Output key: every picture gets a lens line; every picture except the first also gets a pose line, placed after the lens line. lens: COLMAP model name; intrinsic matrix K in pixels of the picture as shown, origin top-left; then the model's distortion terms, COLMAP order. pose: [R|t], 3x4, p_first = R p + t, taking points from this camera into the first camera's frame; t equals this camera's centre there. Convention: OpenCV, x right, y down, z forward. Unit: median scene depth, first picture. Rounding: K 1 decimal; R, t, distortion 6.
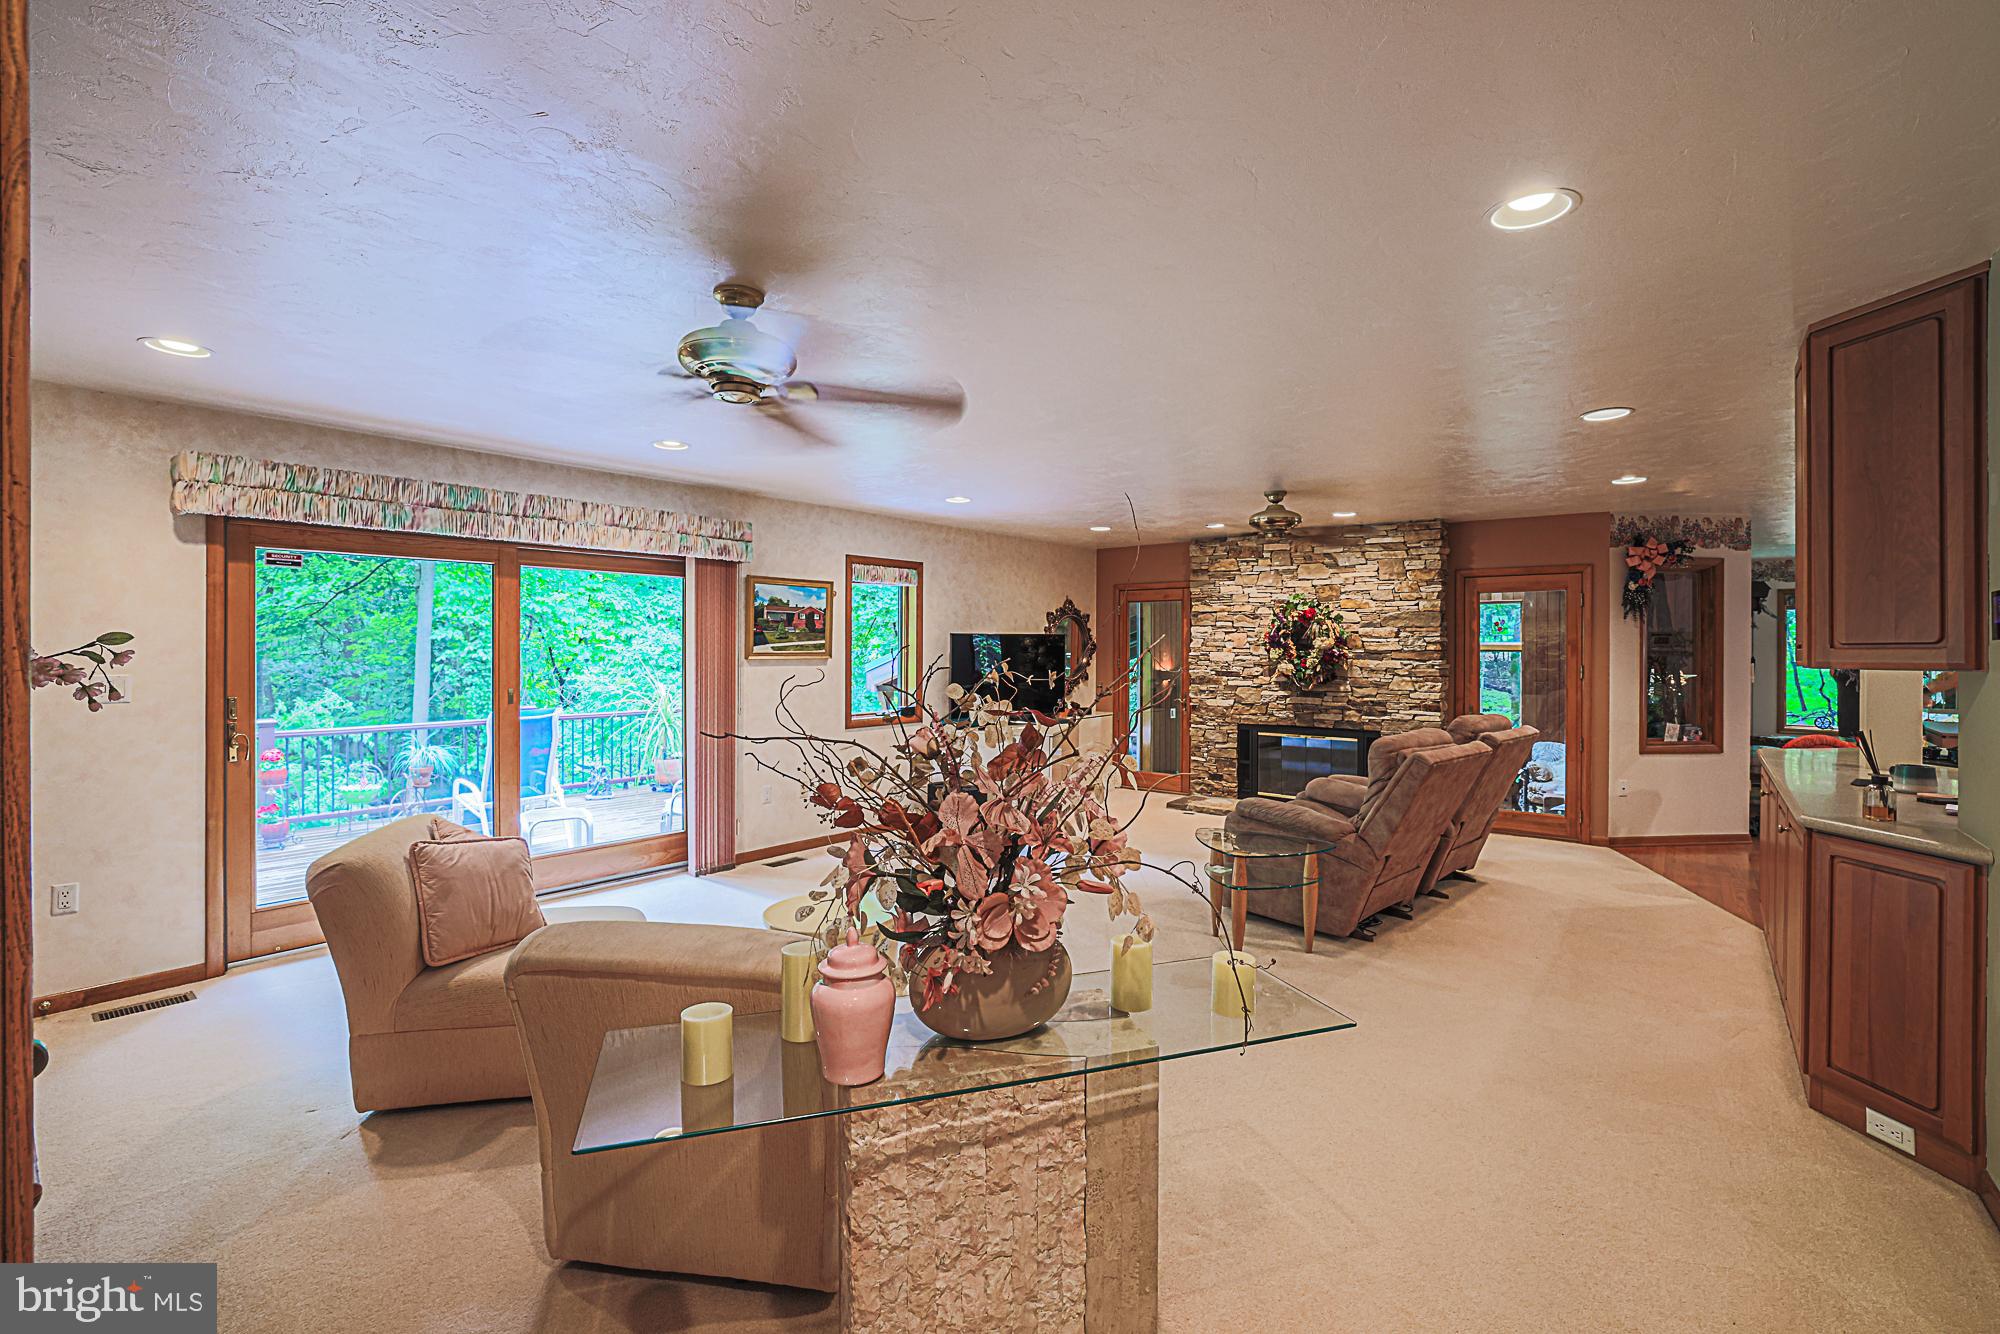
lens RADIAL K [[874.8, 0, 1010.7], [0, 874.8, 645.0], [0, 0, 1]] dist [-0.043430, 0.017728]
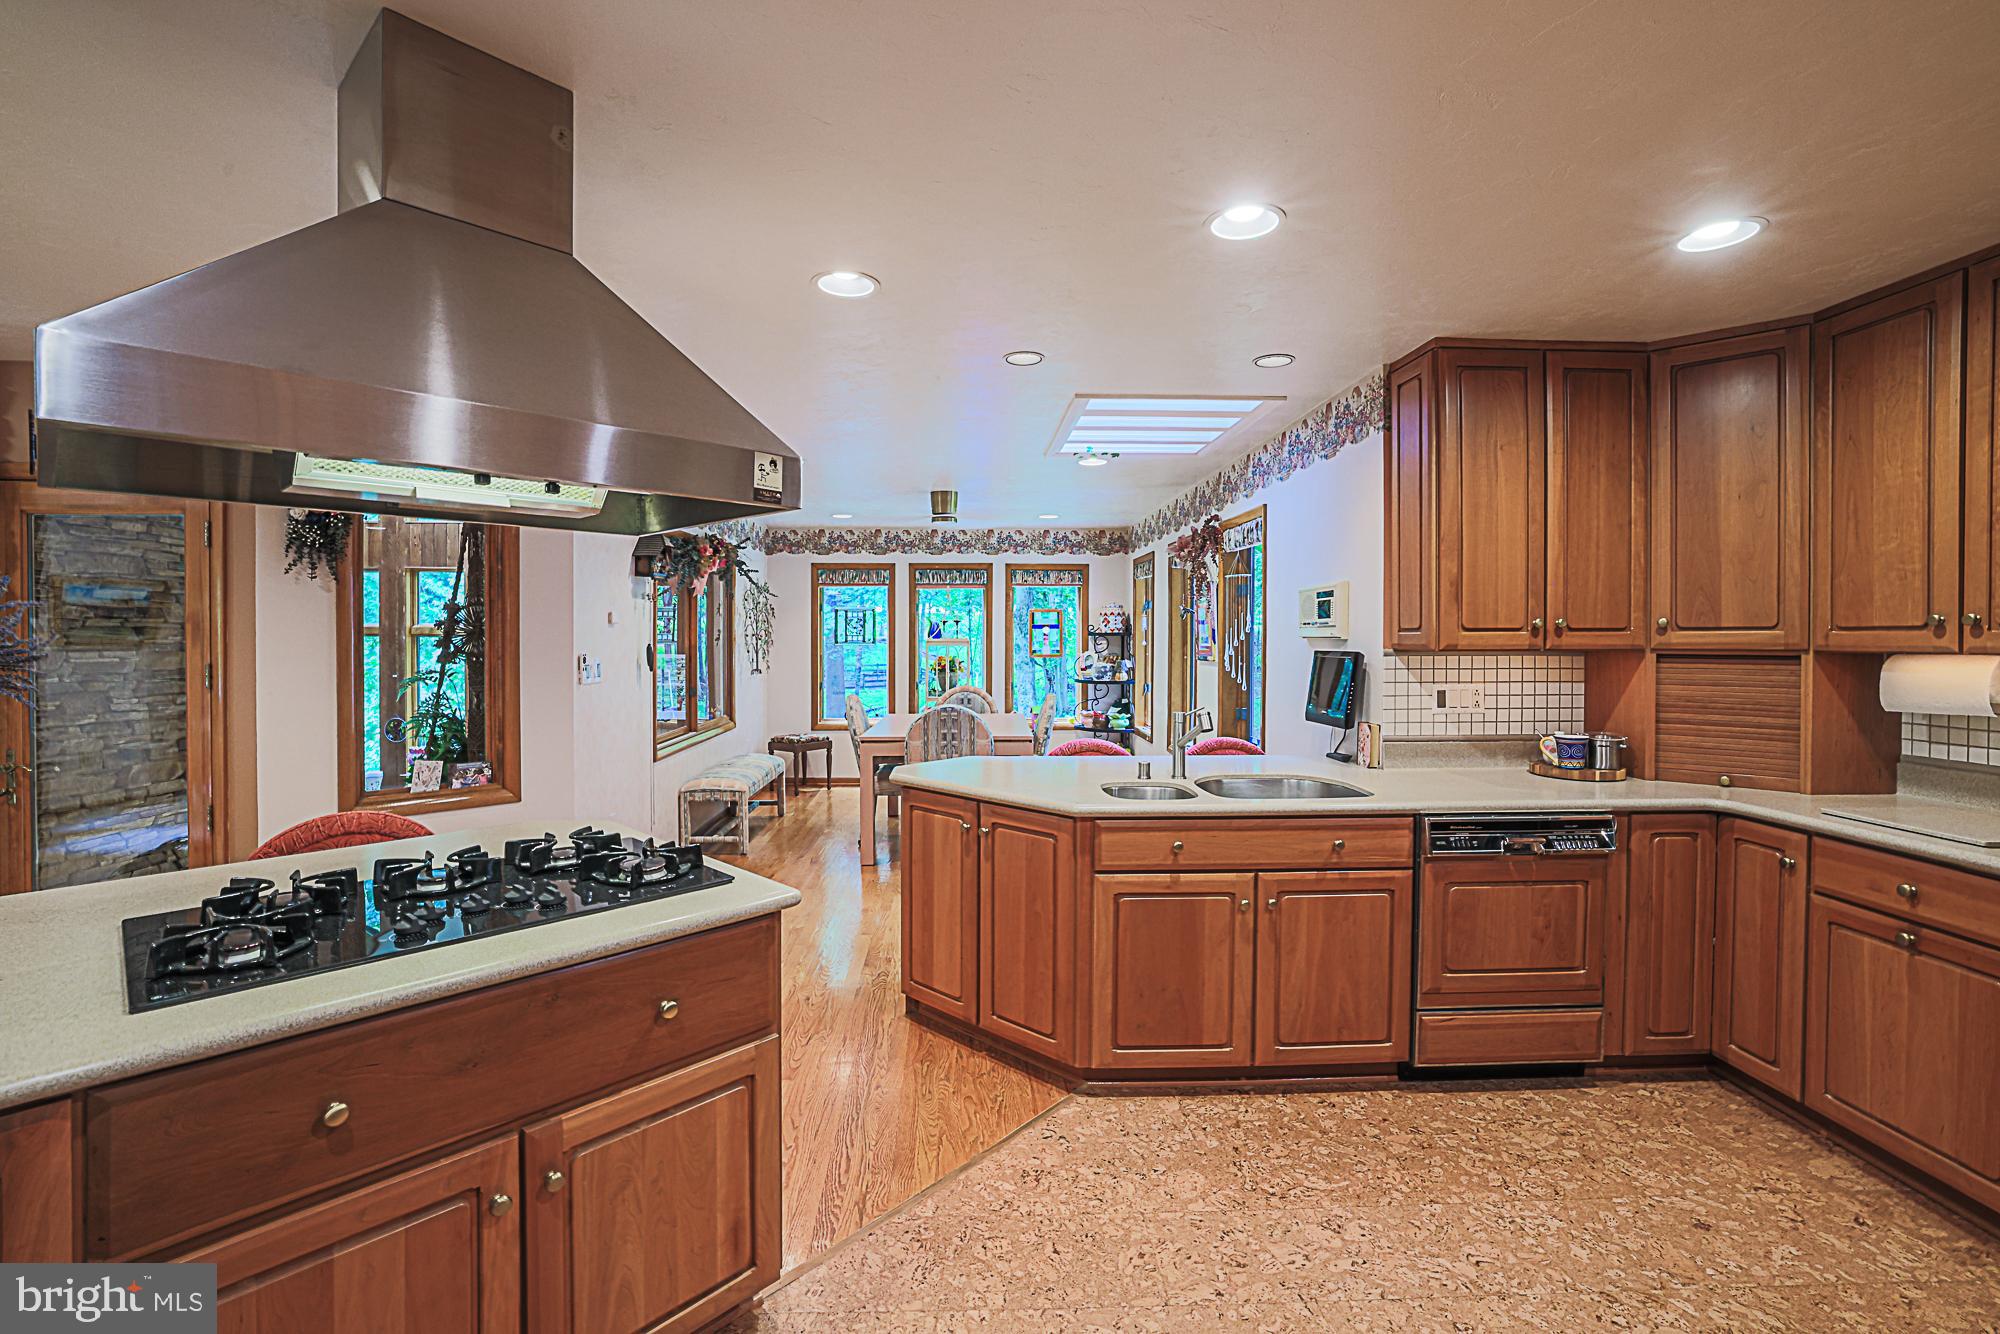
lens RADIAL K [[874.8, 0, 984.9], [0, 874.8, 641.5], [0, 0, 1]] dist [-0.043430, 0.017728]
pose [[0.767629, -0.008345, 0.640840, 0.696564], [0.001221, 0.999932, 0.011558, 0.006079], [-0.640893, -0.008090, 0.767587, 0.319285]]
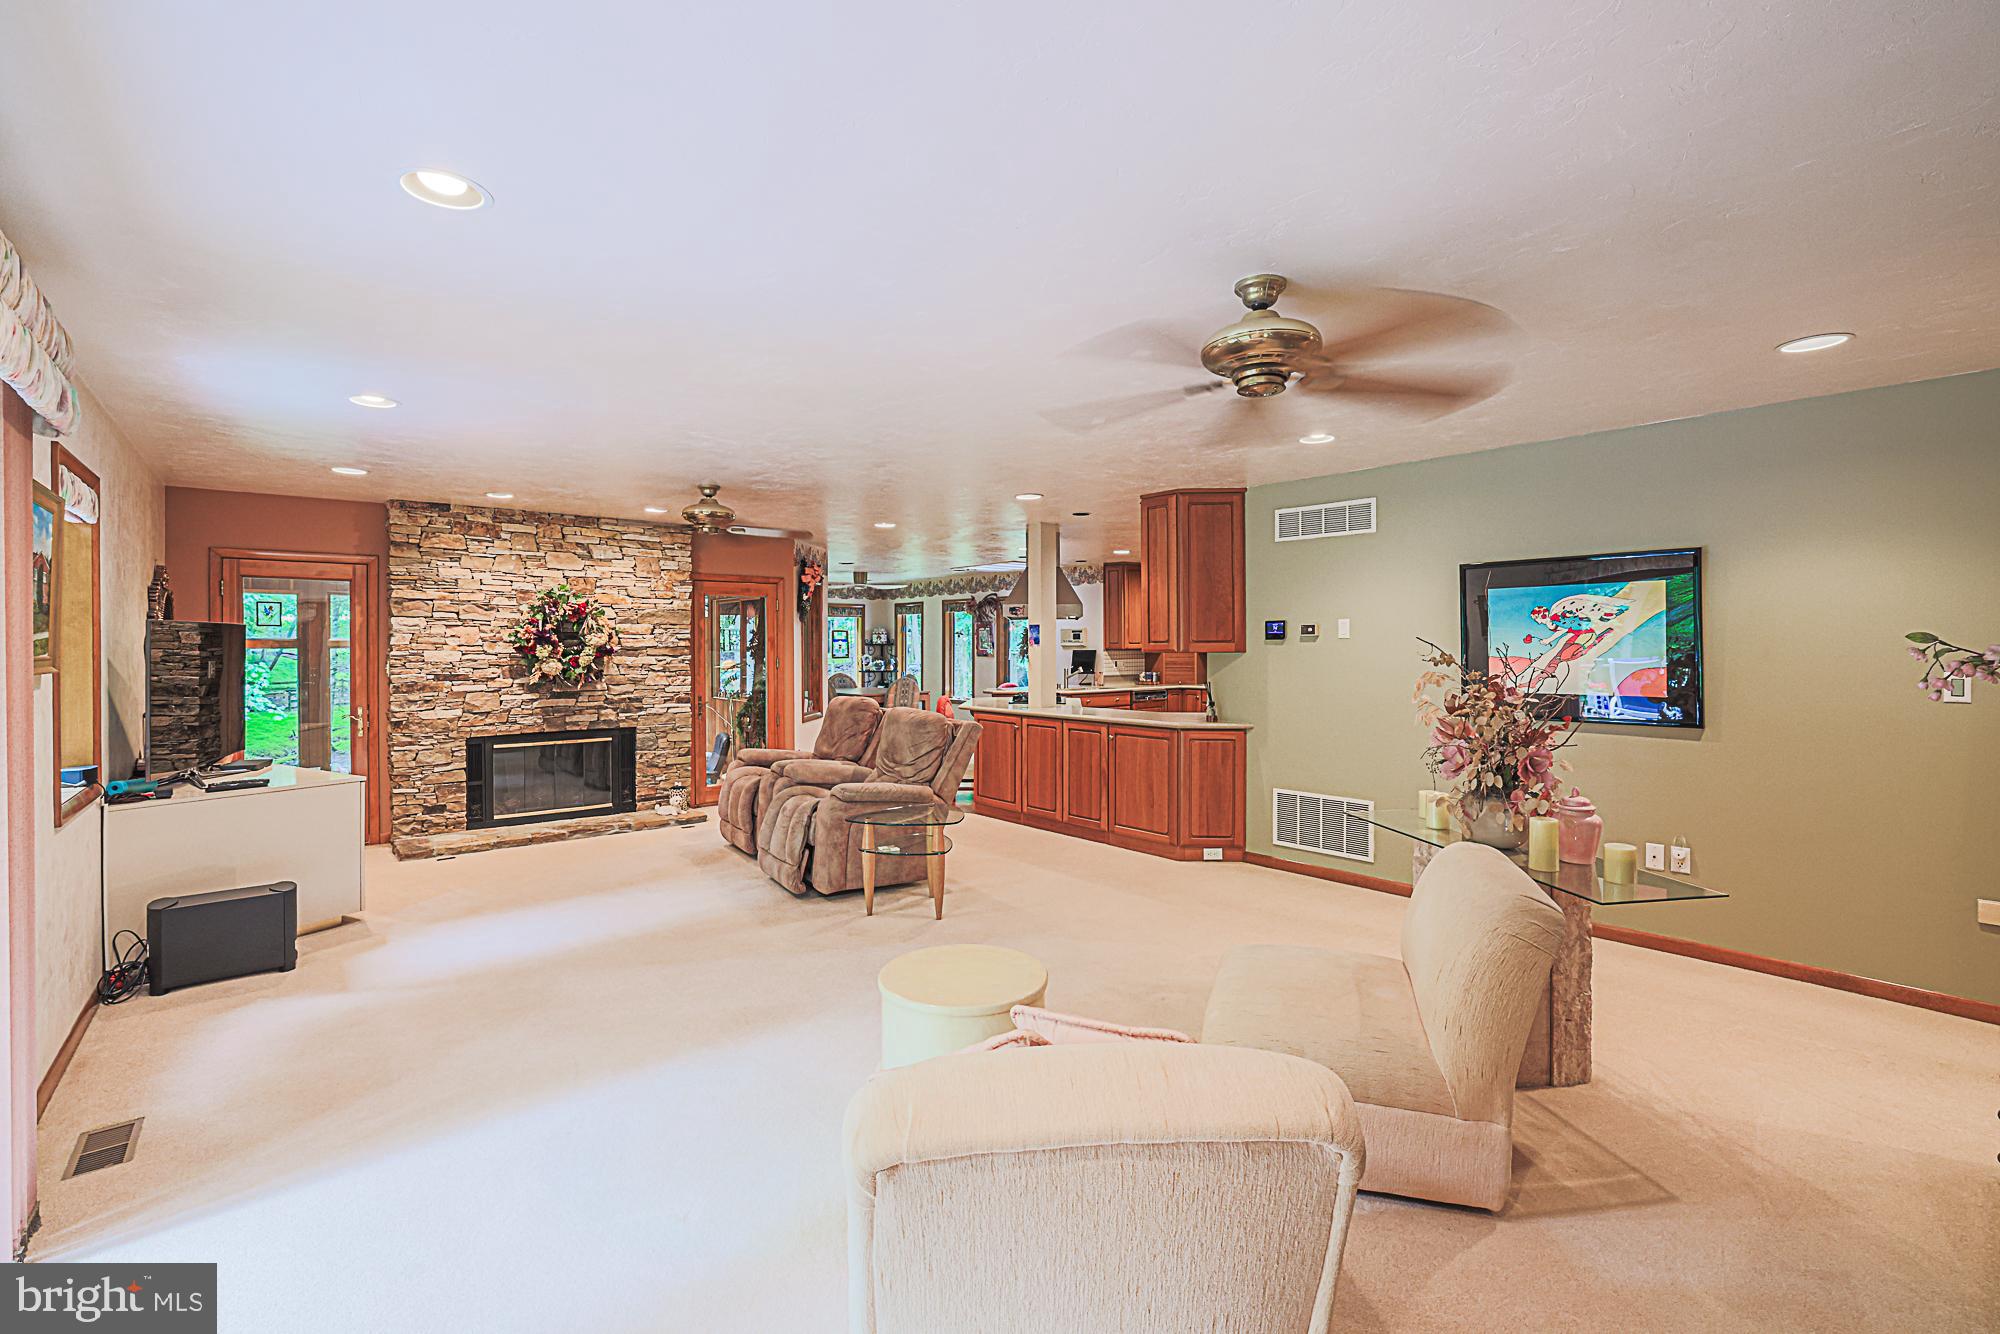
lens RADIAL K [[874.8, 0, 997.7], [0, 874.8, 652.3], [0, 0, 1]] dist [-0.043430, 0.017728]
pose [[0.192345, -0.013613, 0.981233, -0.531082], [0.000634, 0.999905, 0.013747, -0.000964], [-0.981327, -0.002022, 0.192335, 0.435640]]
